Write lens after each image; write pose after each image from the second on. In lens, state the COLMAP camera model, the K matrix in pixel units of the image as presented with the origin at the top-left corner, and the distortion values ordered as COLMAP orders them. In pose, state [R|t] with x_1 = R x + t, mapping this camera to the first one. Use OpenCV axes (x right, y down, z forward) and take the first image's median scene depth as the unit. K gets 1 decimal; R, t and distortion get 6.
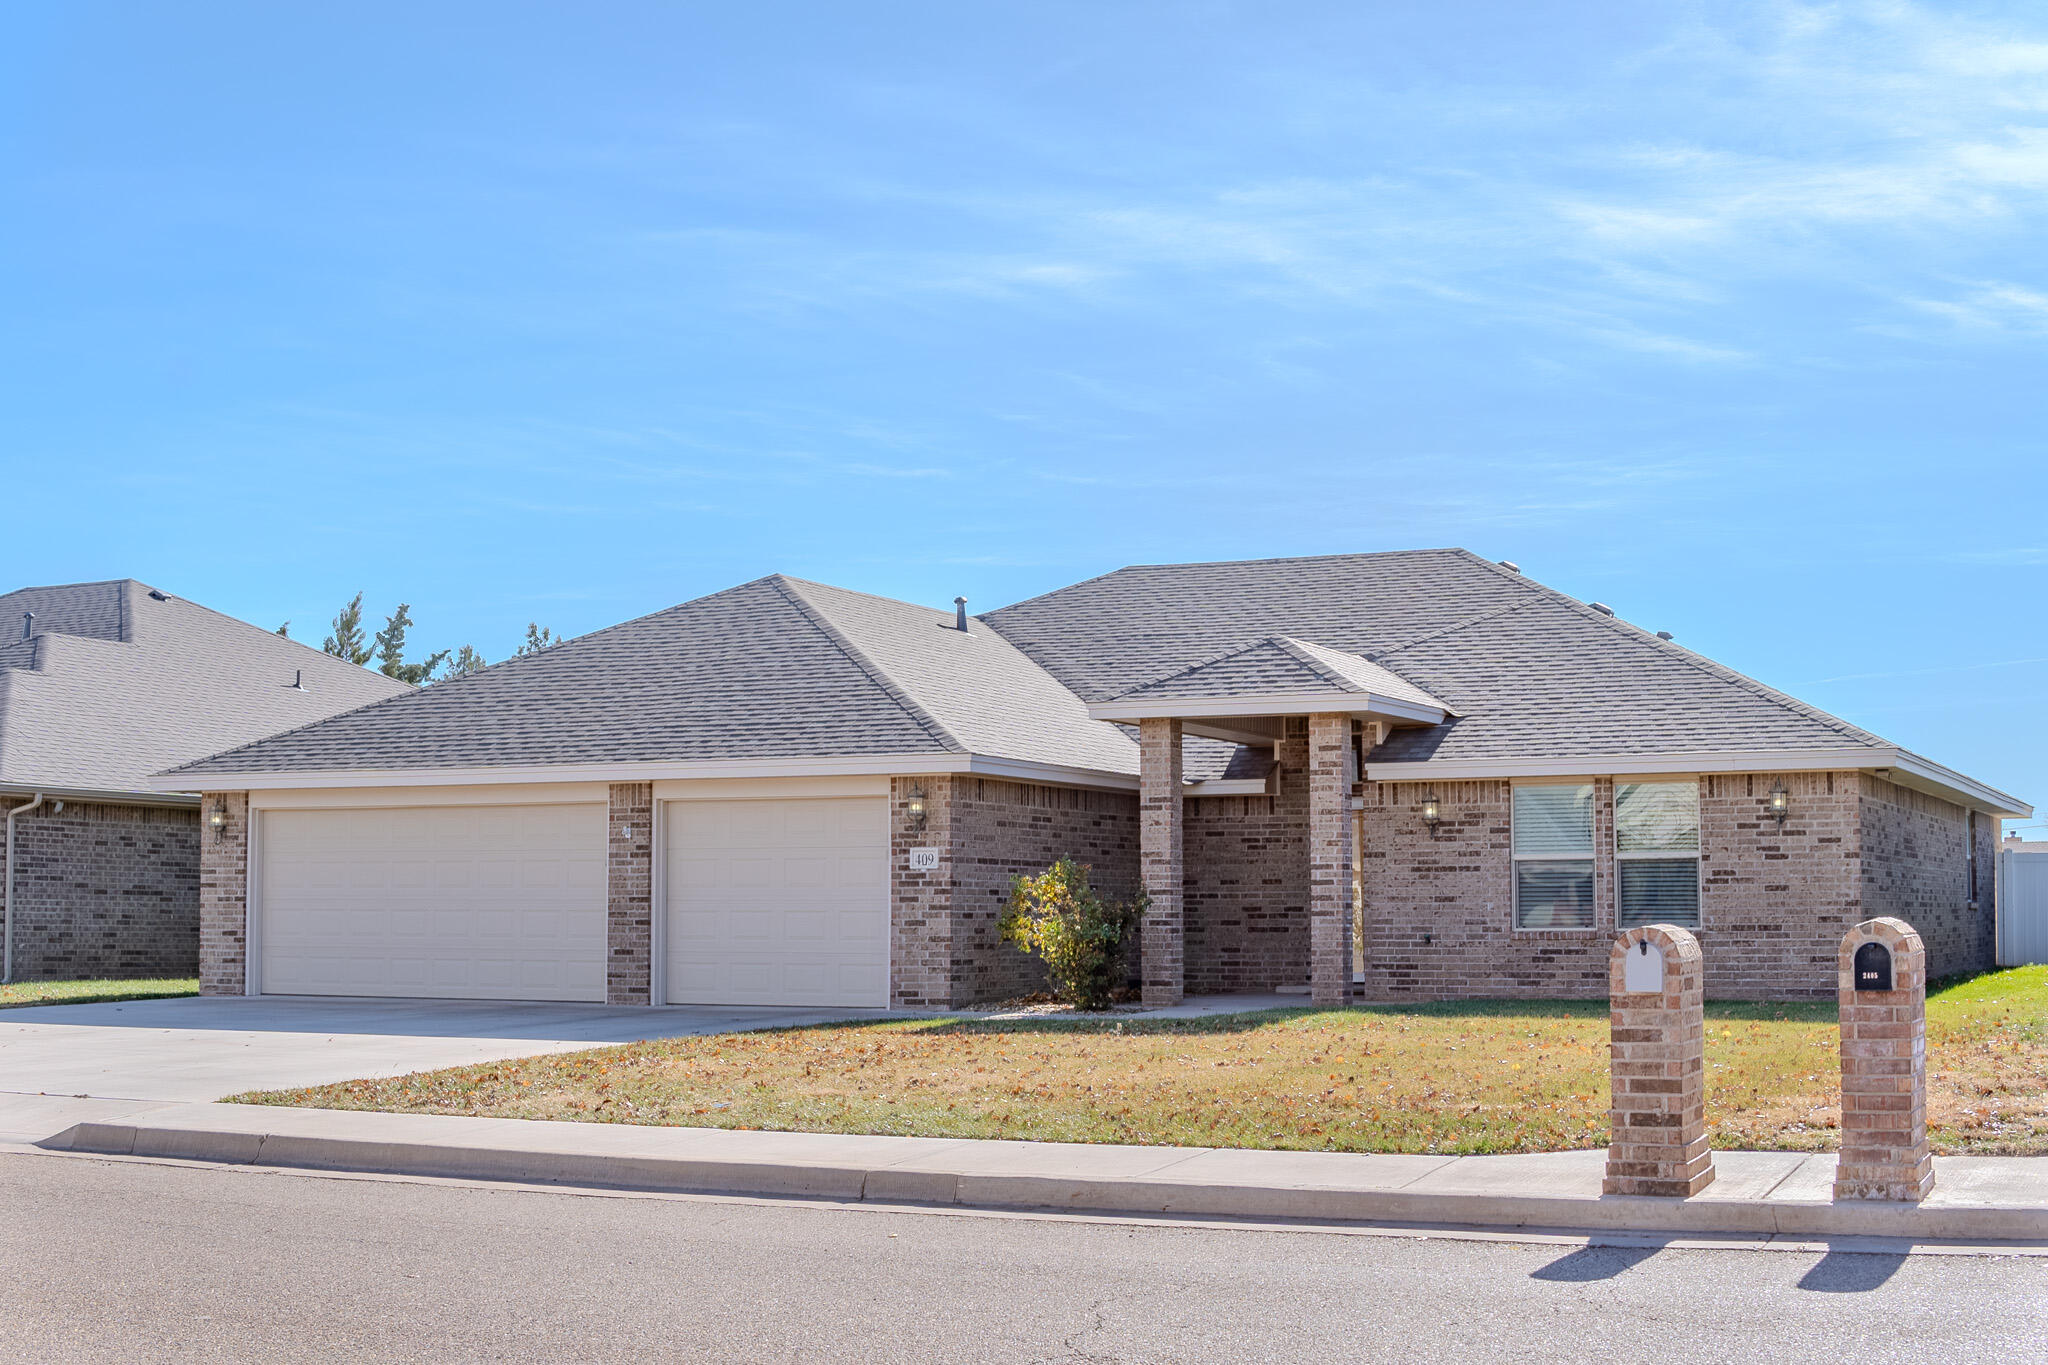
lens RADIAL K [[2675.7, 0, 1024.0], [0, 2675.7, 682.5], [0, 0, 1]] dist [-0.158441, -0.043982]
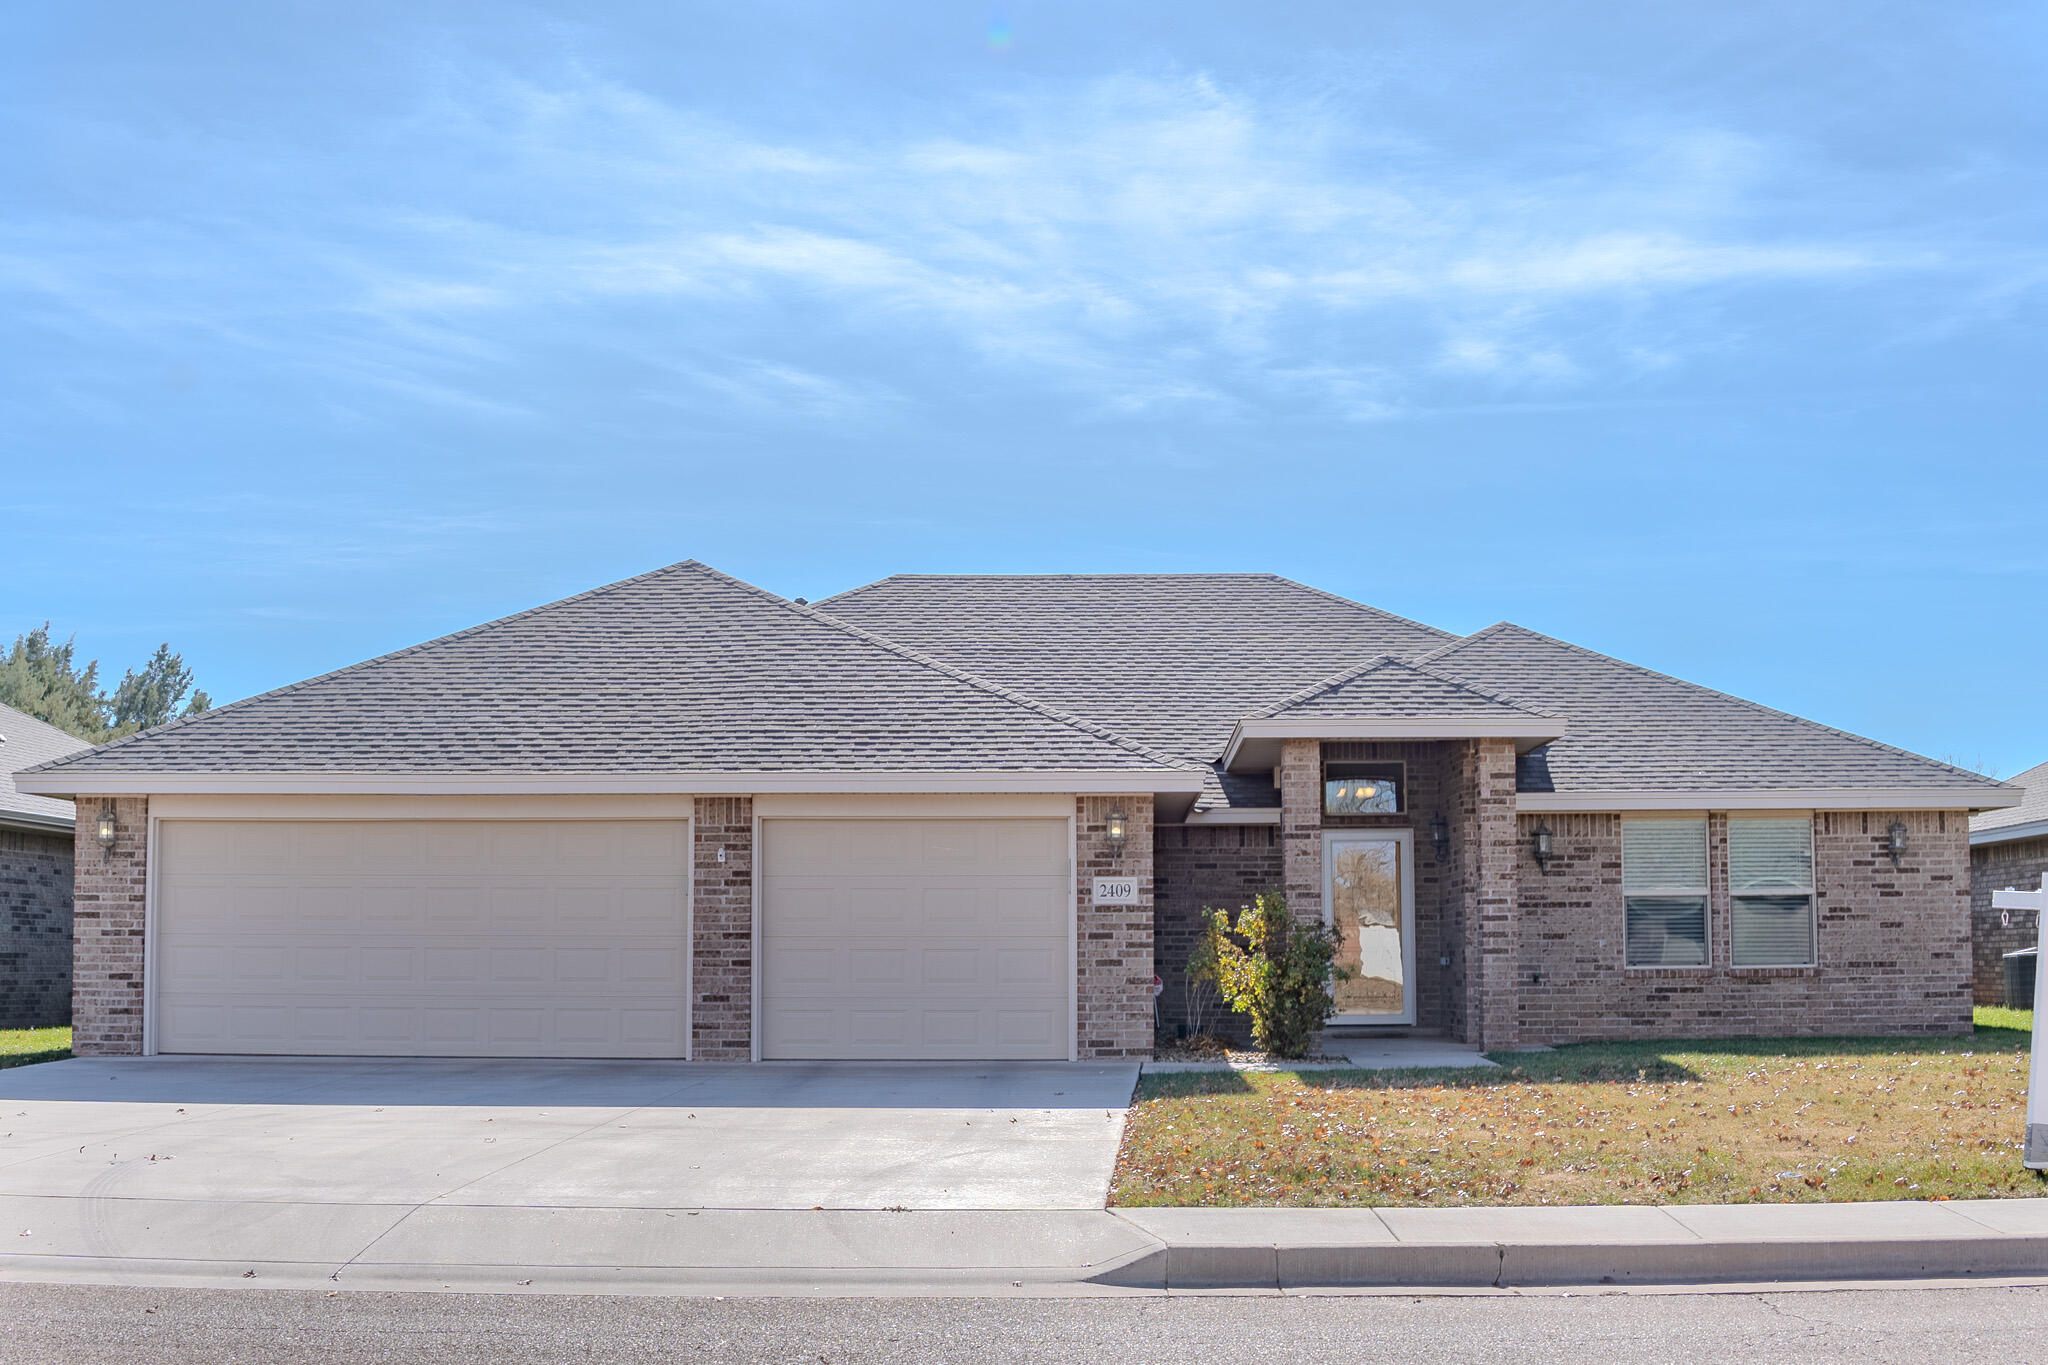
lens RADIAL K [[2675.7, 0, 1024.0], [0, 2675.7, 682.5], [0, 0, 1]] dist [-0.158441, -0.043982]
pose [[0.920664, 0.039117, 0.388391, -0.395953], [-0.033401, 0.999212, -0.021462, 0.017000], [-0.388924, 0.006787, 0.921245, 0.193087]]
